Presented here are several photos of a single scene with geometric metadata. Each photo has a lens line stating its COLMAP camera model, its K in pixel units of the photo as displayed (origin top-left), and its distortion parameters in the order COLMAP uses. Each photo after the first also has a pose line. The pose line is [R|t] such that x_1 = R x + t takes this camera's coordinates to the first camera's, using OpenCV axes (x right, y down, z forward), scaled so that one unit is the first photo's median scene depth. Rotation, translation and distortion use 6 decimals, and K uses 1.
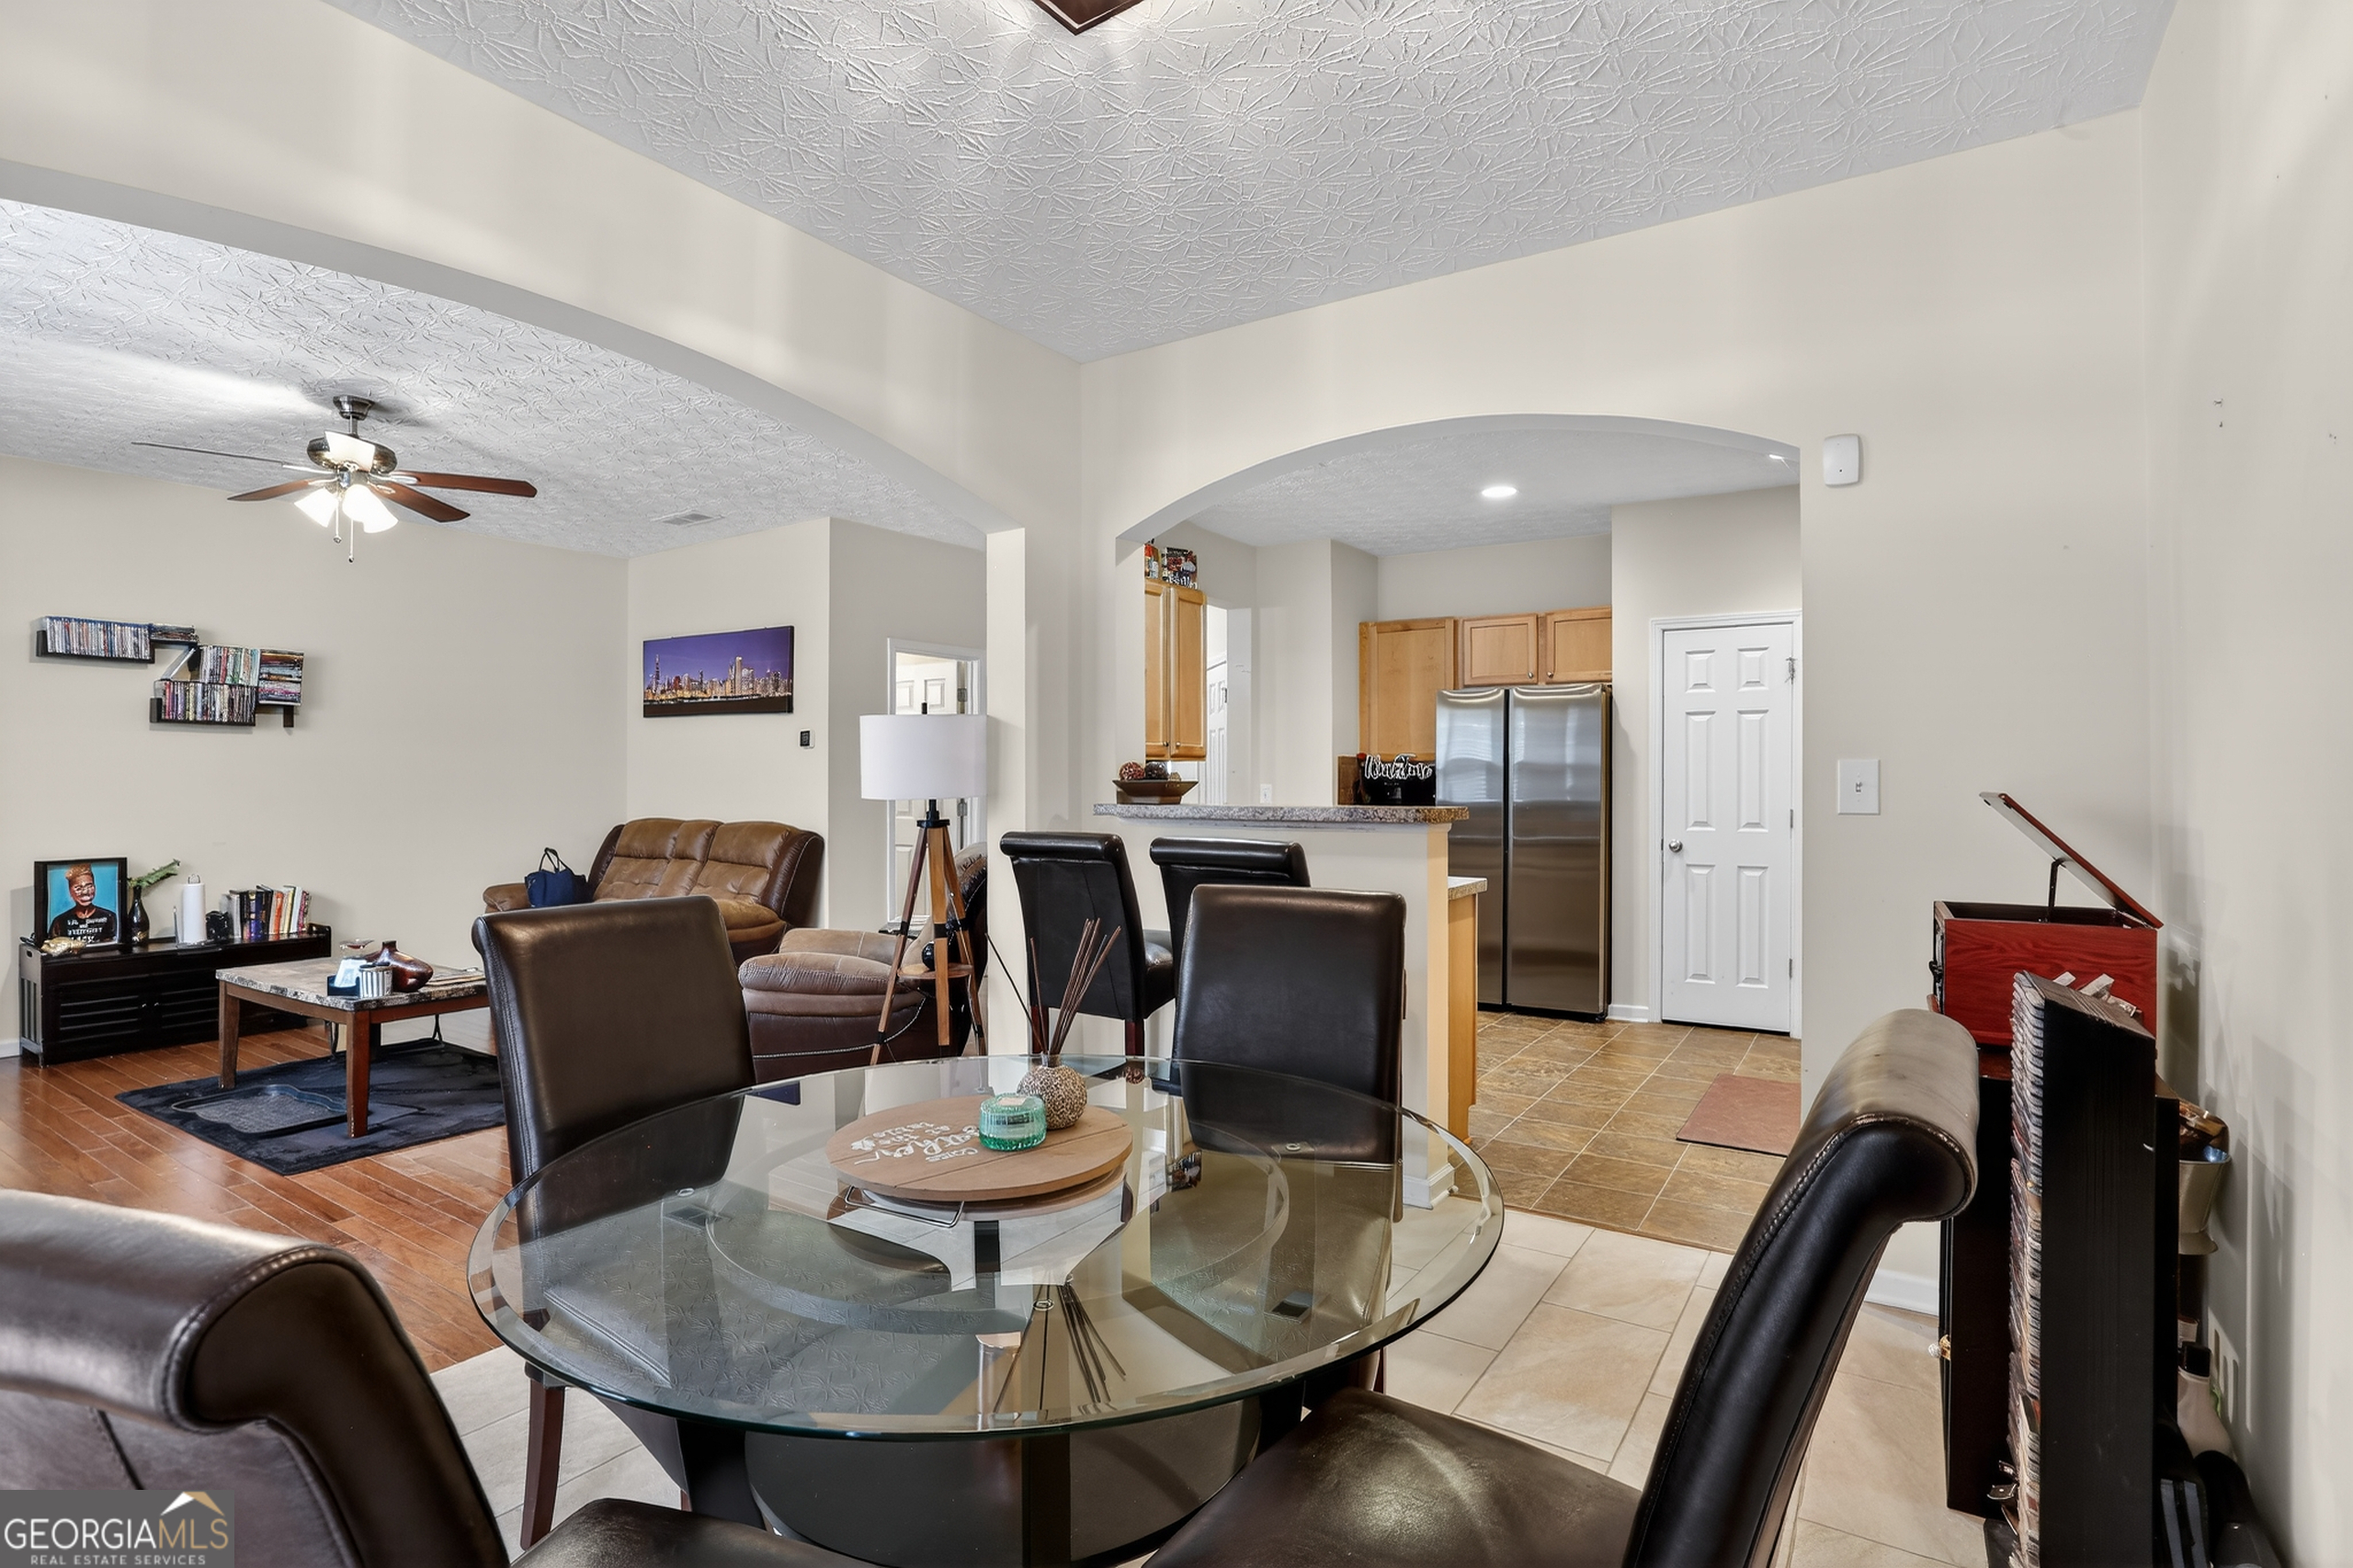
lens RADIAL K [[1166.4, 0, 1166.5], [0, 1166.4, 772.3], [0, 0, 1]] dist [-0.064848, 0.028481]
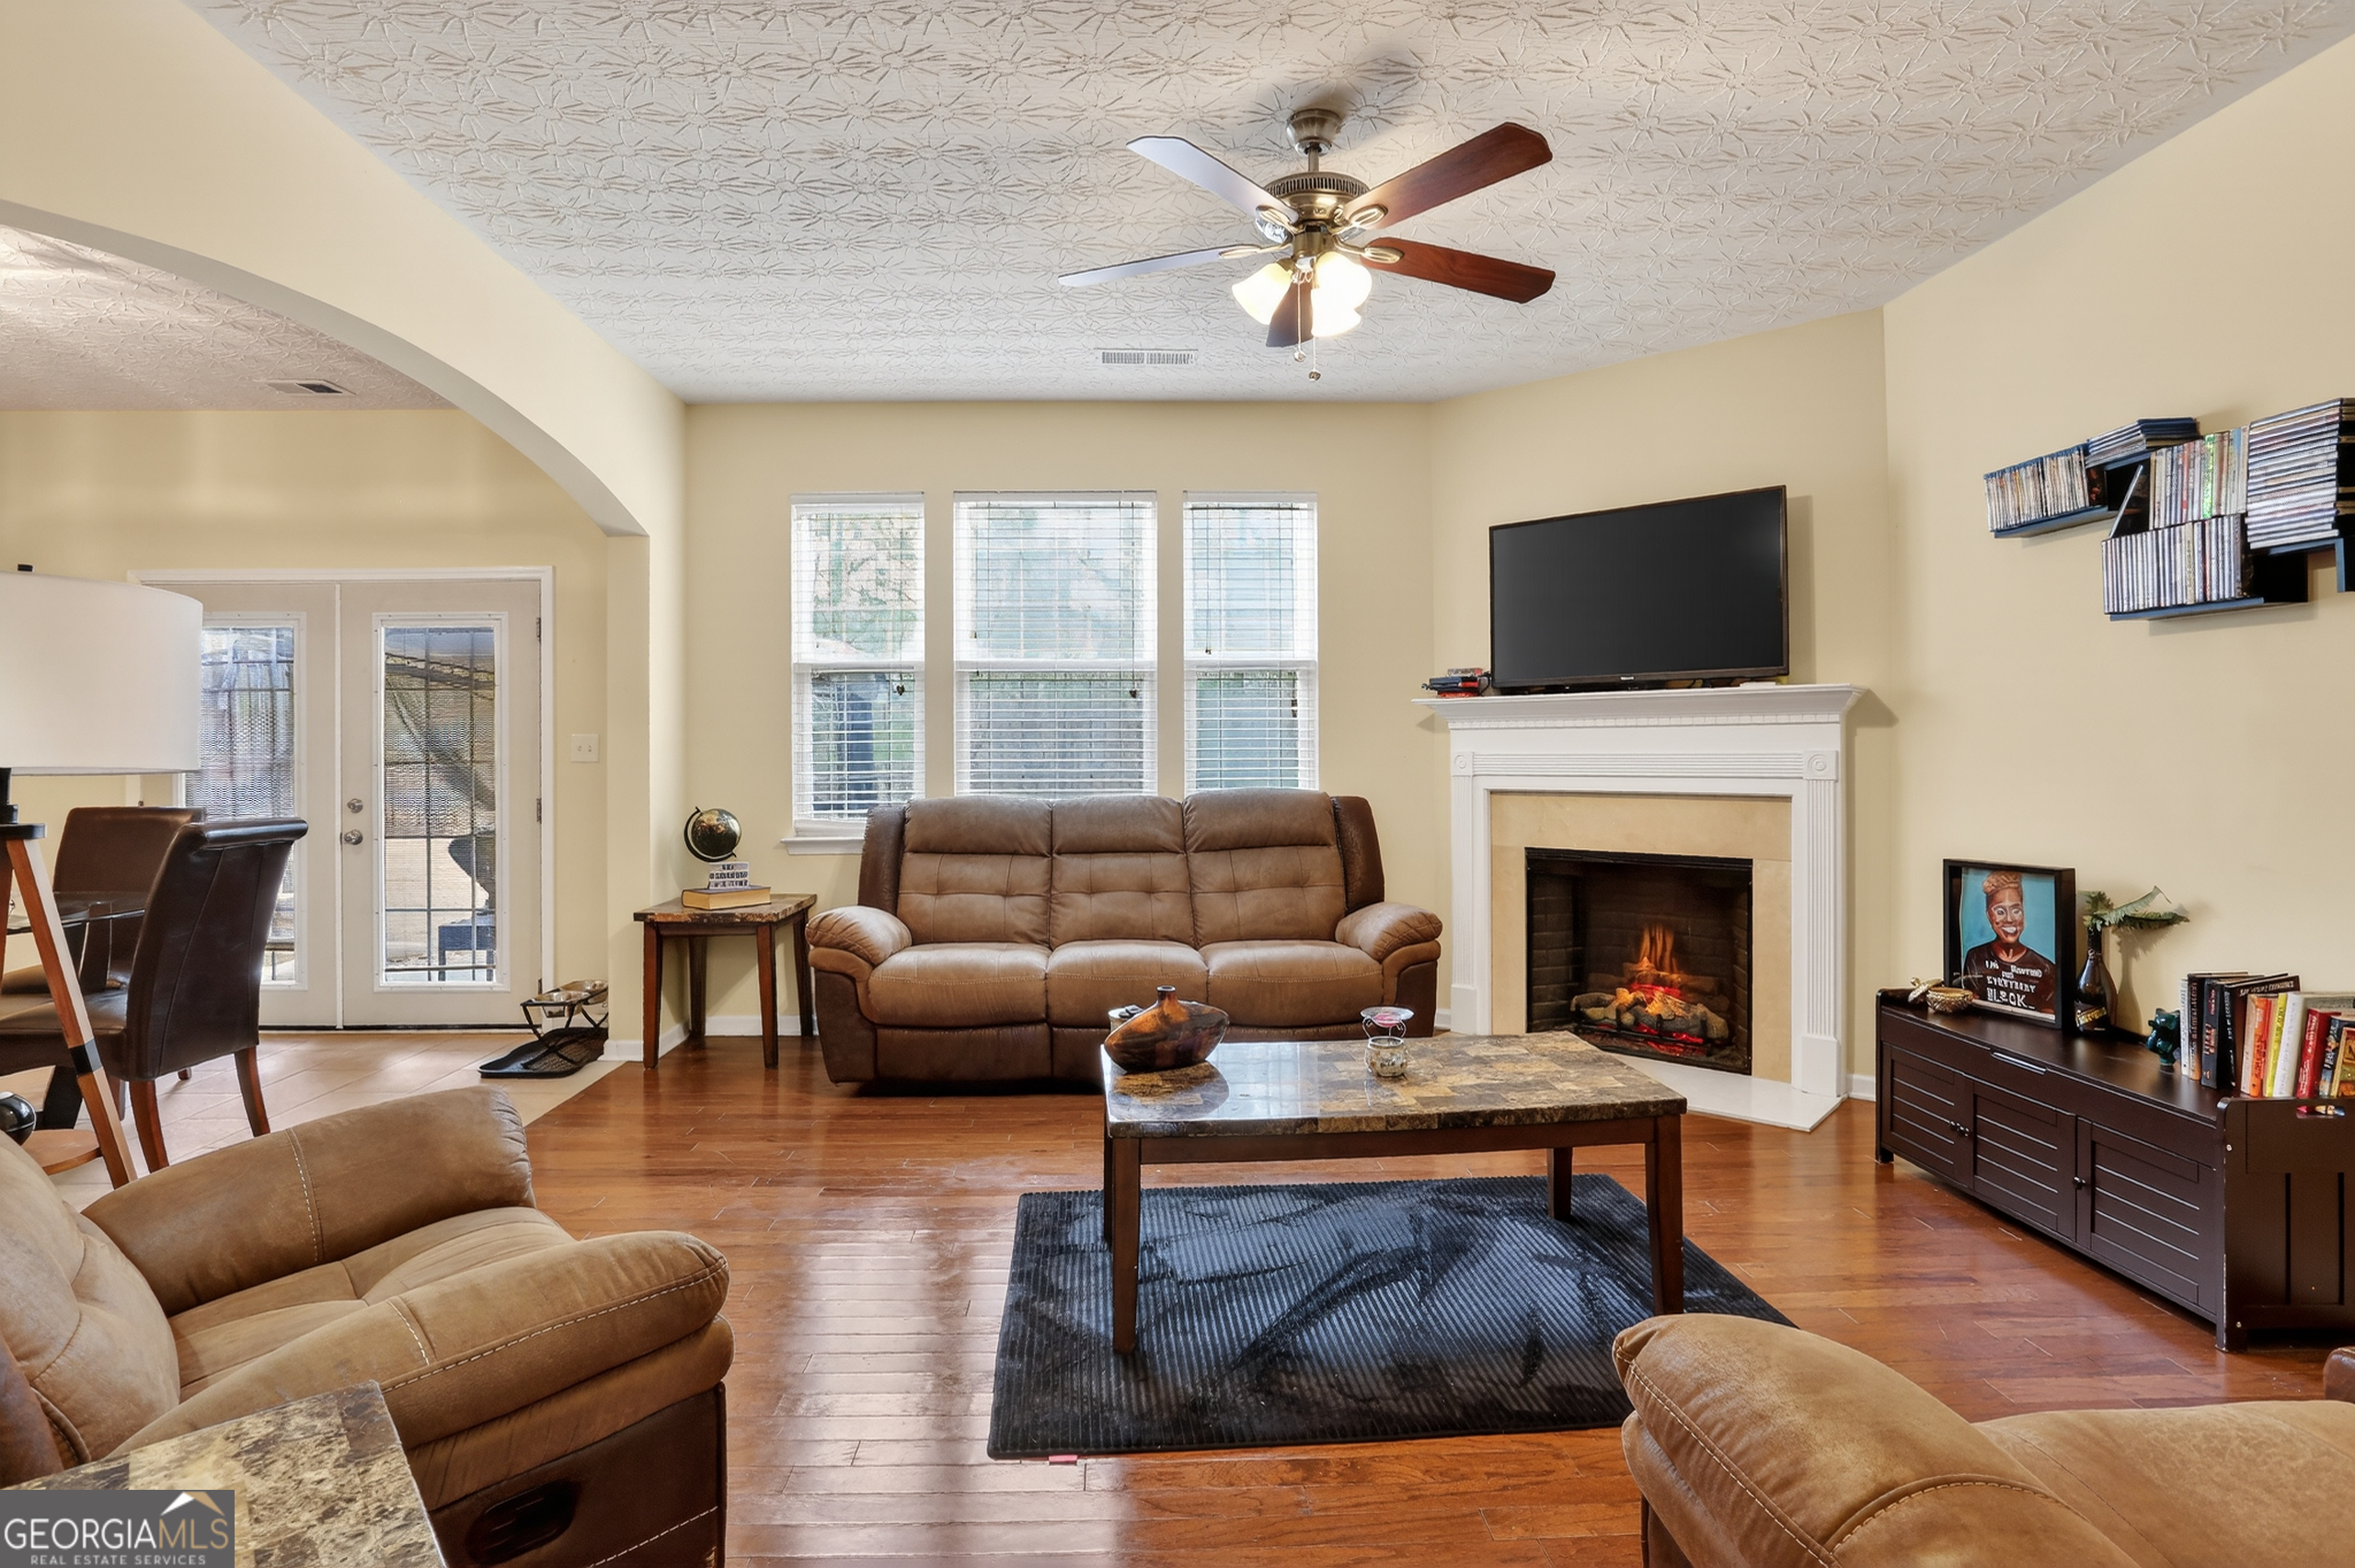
lens RADIAL K [[1167.2, 0, 1137.9], [0, 1167.2, 739.0], [0, 0, 1]] dist [-0.064848, 0.028481]
pose [[-0.807128, -0.002040, -0.590373, -0.199170], [0.009799, 0.999810, -0.016851, 0.013778], [0.590295, -0.019386, -0.806955, 1.049694]]
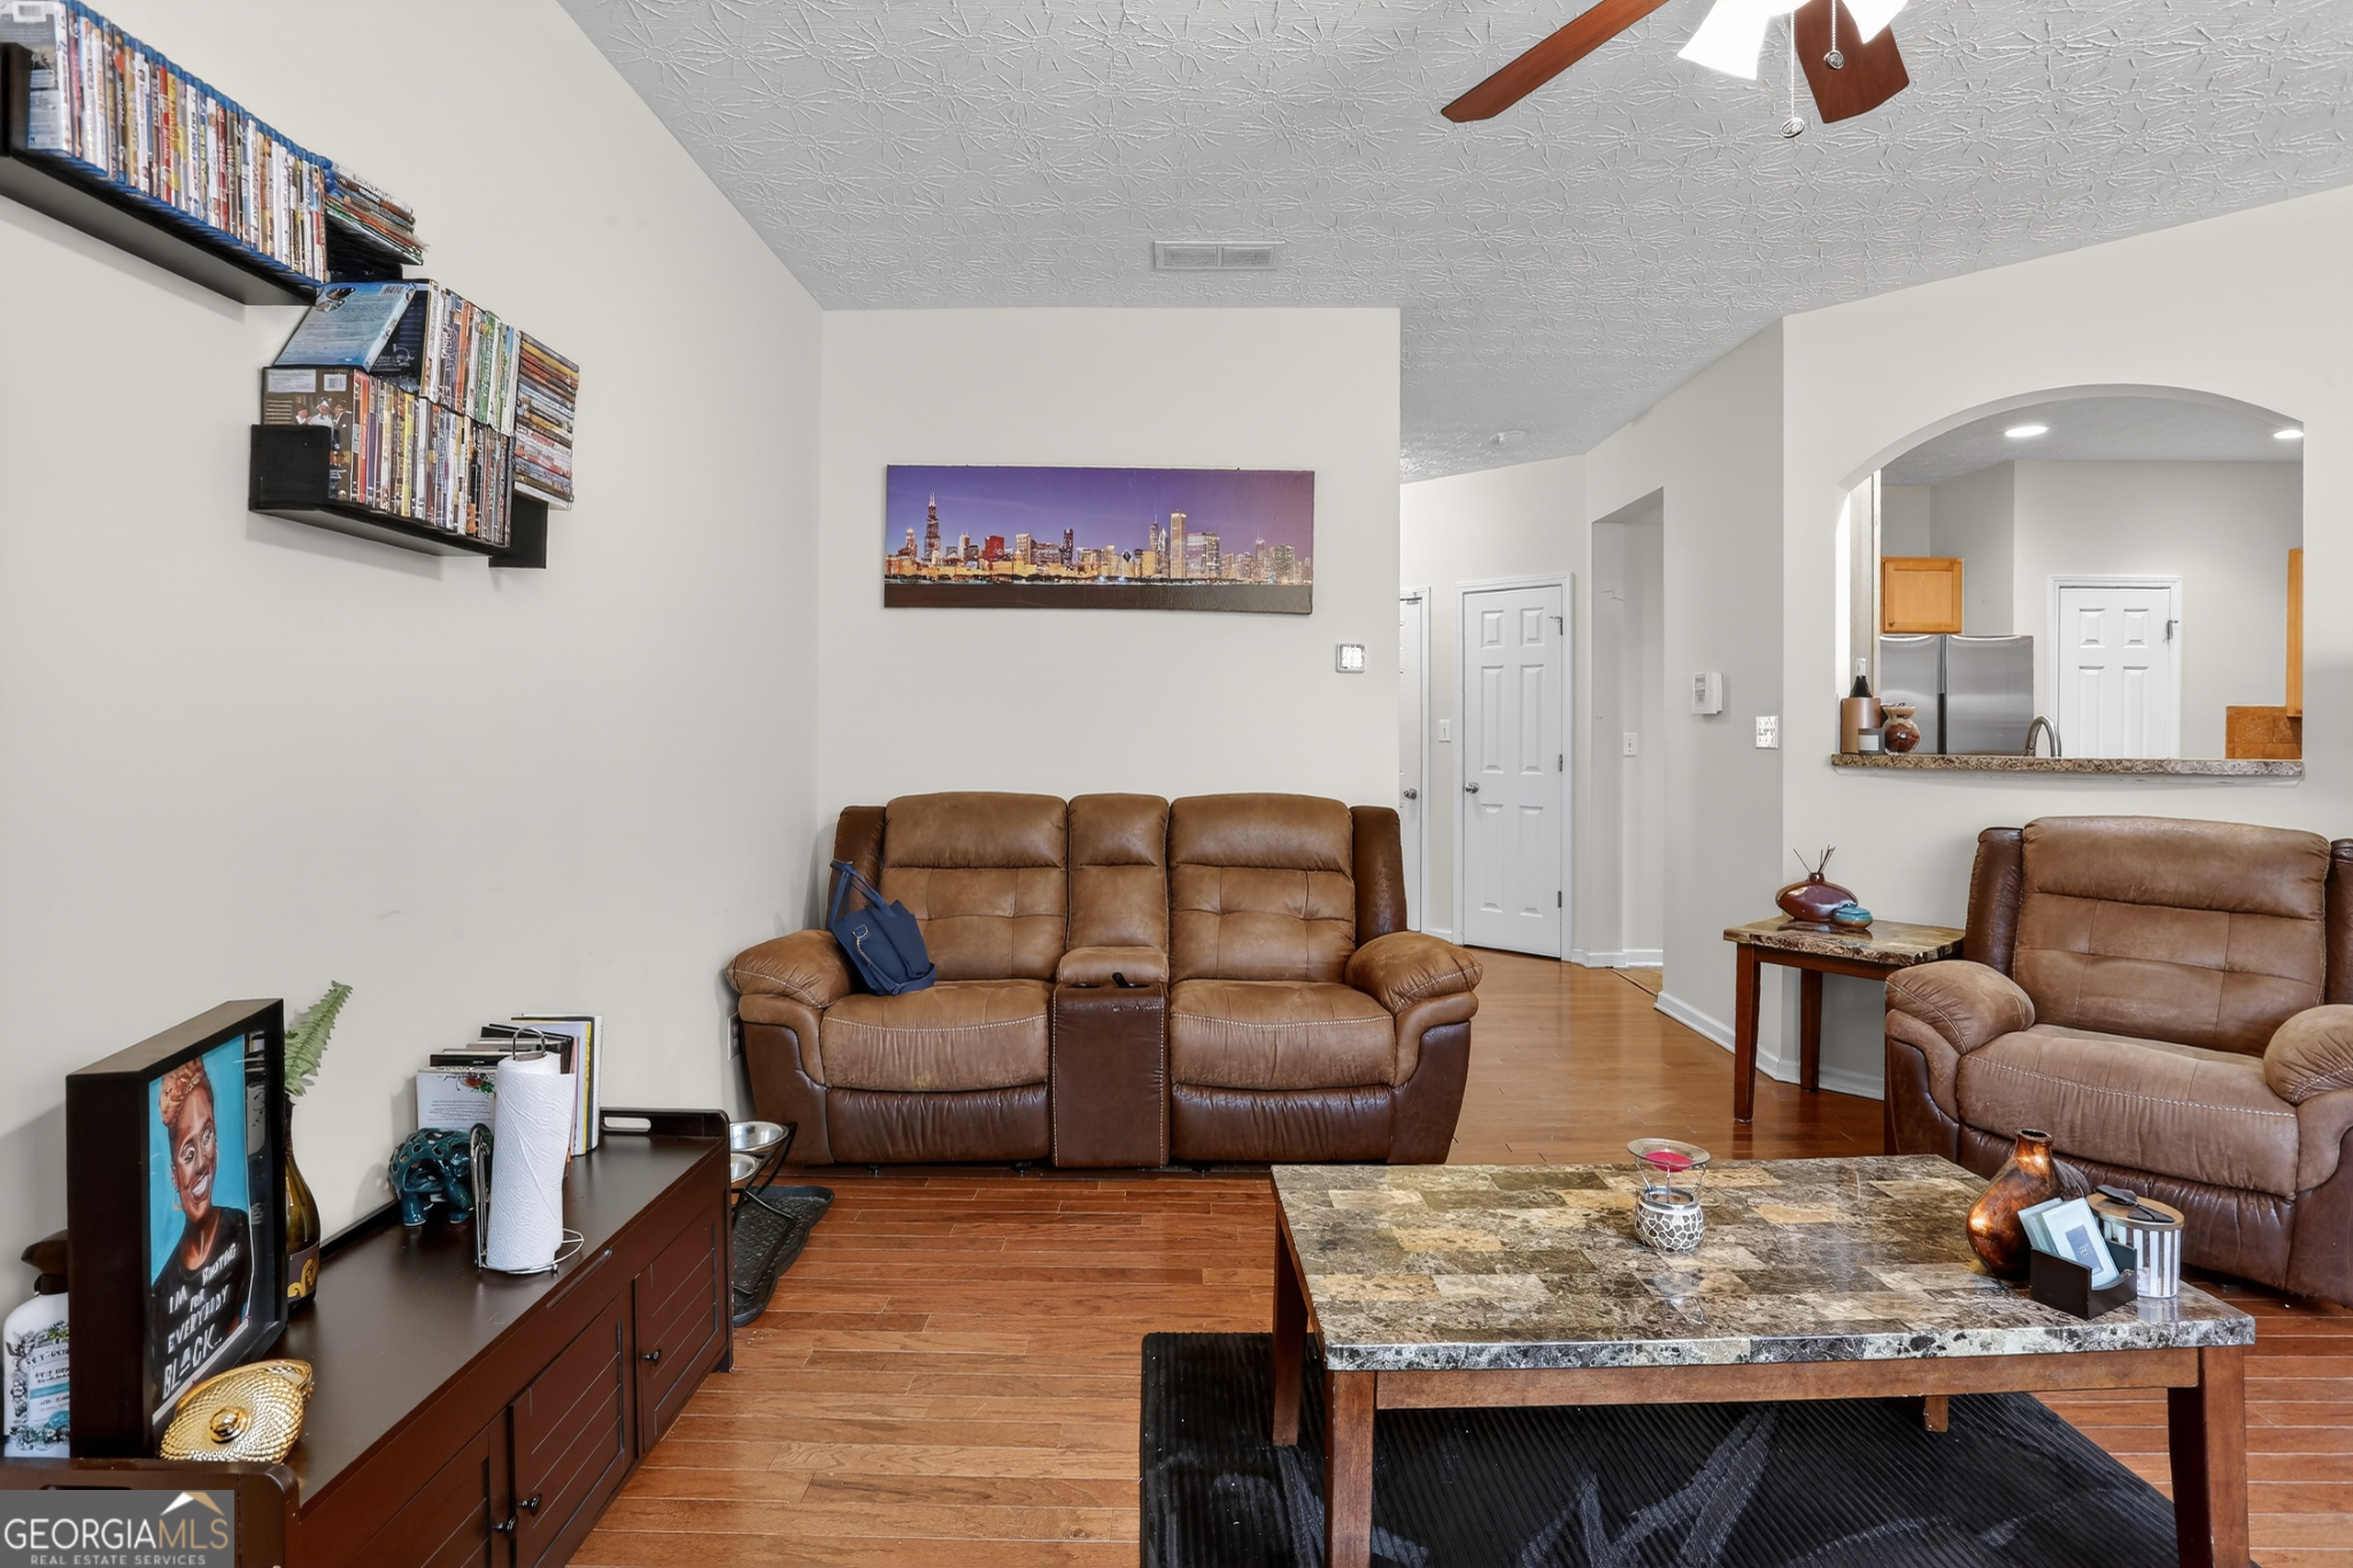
lens RADIAL K [[1166.4, 0, 1160.2], [0, 1166.4, 729.3], [0, 0, 1]] dist [-0.064848, 0.028481]
pose [[0.828078, 0.003402, 0.560602, -0.799628], [-0.009498, 0.999923, 0.007962, 0.005752], [-0.560532, -0.011918, 0.828047, 0.584450]]
